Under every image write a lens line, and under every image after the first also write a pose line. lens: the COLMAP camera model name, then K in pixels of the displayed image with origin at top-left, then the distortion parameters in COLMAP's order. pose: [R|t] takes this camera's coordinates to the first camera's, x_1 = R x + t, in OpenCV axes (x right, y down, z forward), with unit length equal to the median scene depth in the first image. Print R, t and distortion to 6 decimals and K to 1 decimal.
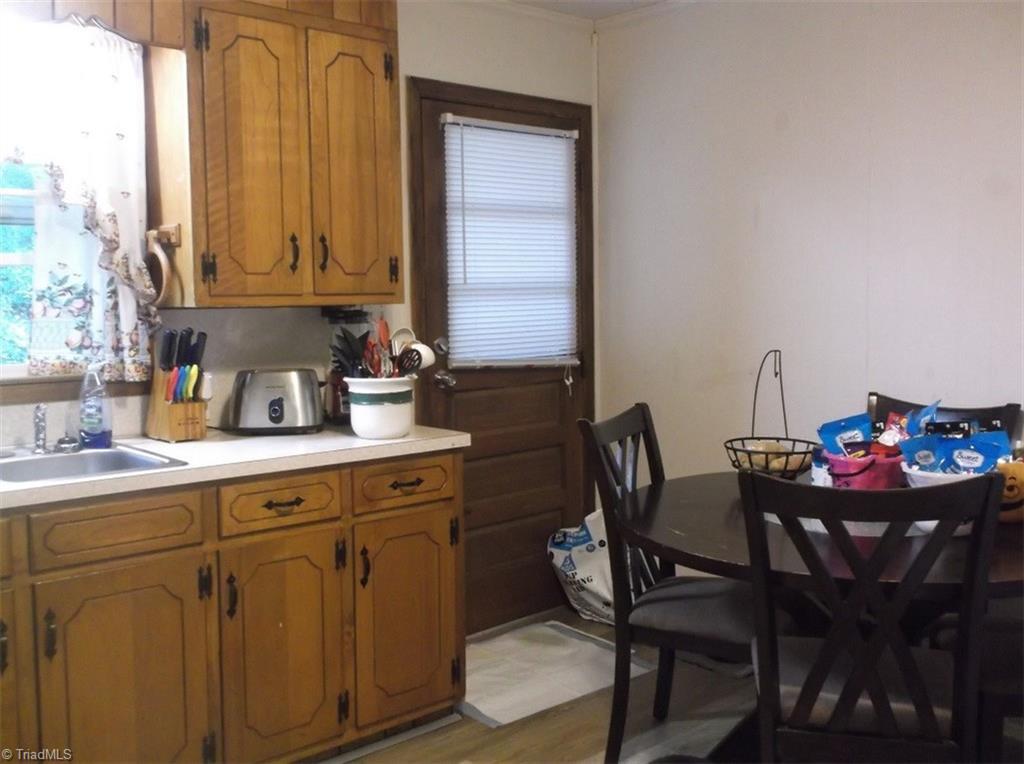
lens RADIAL K [[1010.9, 0, 512.0], [0, 1010.9, 376.6], [0, 0, 1]] dist [-0.000611, 0.000000]
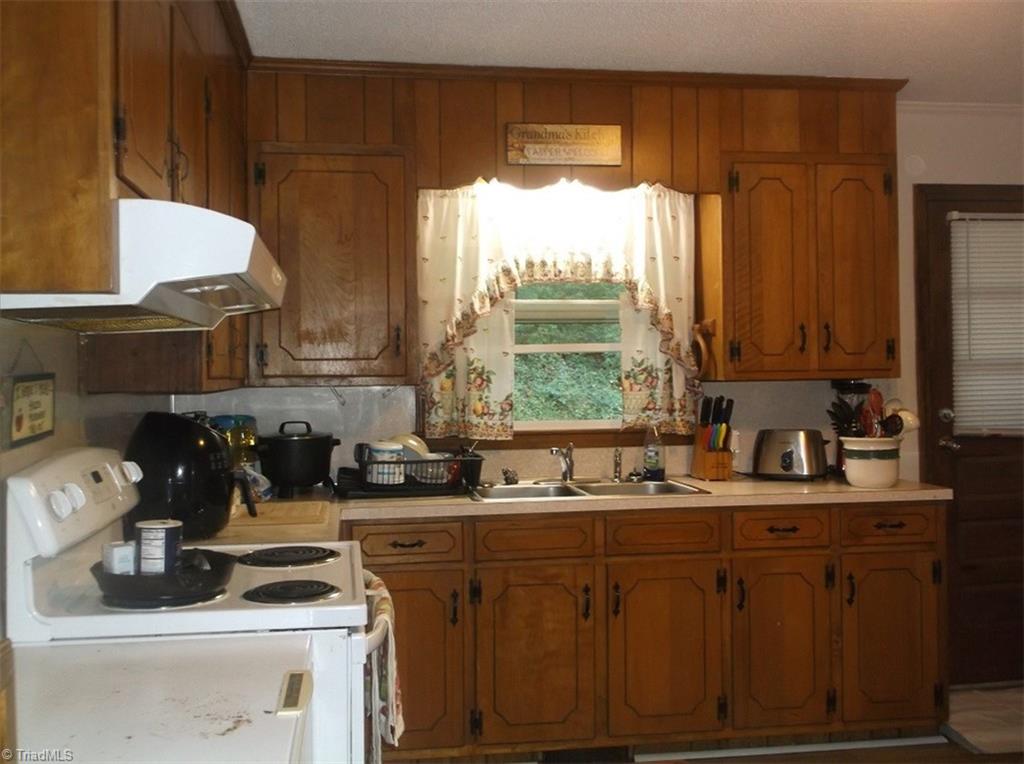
lens RADIAL K [[1010.9, 0, 511.2], [0, 1010.9, 379.9], [0, 0, 1]] dist [-0.000611, 0.000000]
pose [[0.844167, 0.000910, -0.536079, 0.164992], [-0.037639, 0.997631, -0.057577, 0.018518], [0.534757, 0.068782, 0.842202, -0.281292]]
